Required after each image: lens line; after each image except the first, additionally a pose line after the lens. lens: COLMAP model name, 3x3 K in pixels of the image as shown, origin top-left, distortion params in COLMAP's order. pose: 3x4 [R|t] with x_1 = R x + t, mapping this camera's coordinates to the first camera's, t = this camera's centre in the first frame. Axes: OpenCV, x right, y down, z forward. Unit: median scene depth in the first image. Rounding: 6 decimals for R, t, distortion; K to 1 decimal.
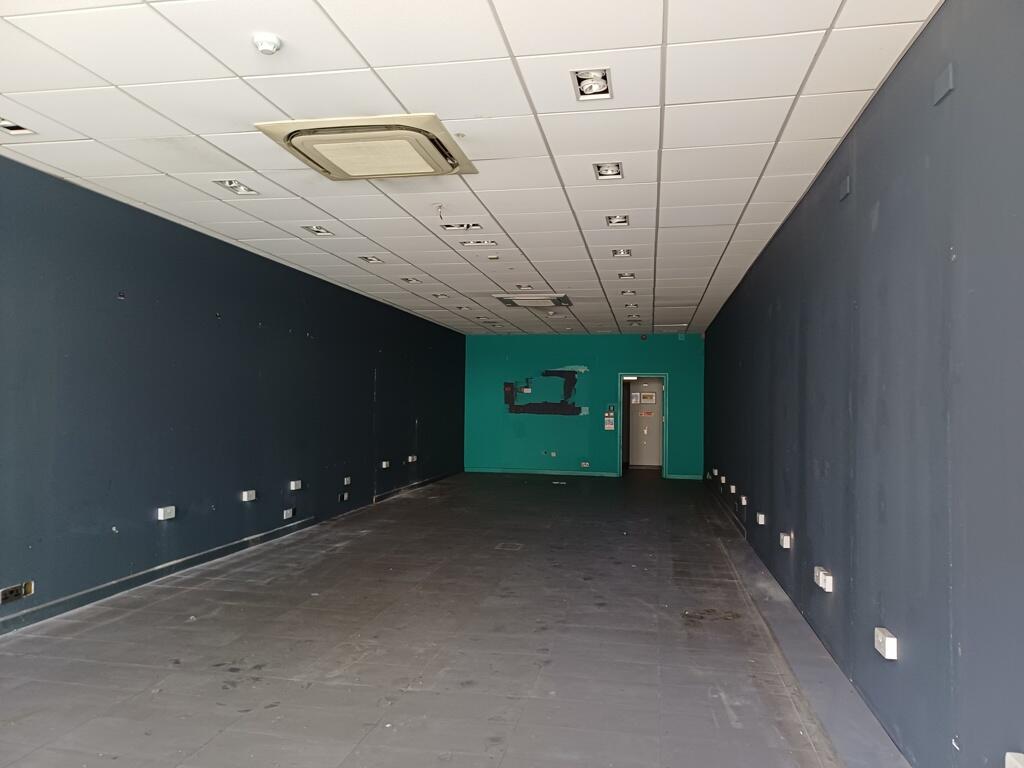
lens RADIAL K [[763.7, 0, 504.2], [0, 763.7, 406.1], [0, 0, 1]] dist [0.095653, -0.067553]
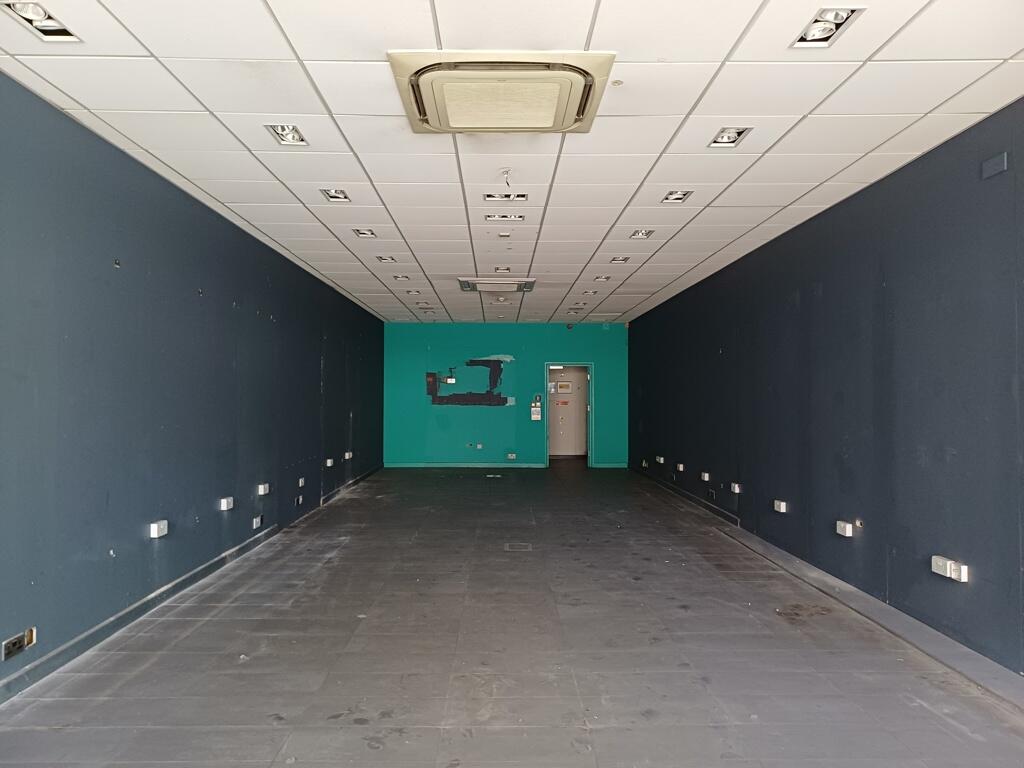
lens RADIAL K [[763.7, 0, 512.8], [0, 763.7, 392.5], [0, 0, 1]] dist [0.095653, -0.067553]
pose [[0.977633, -0.009532, 0.210104, -0.288505], [0.010972, 0.999924, -0.005693, 0.002004], [-0.210034, 0.007871, 0.977662, 0.137604]]
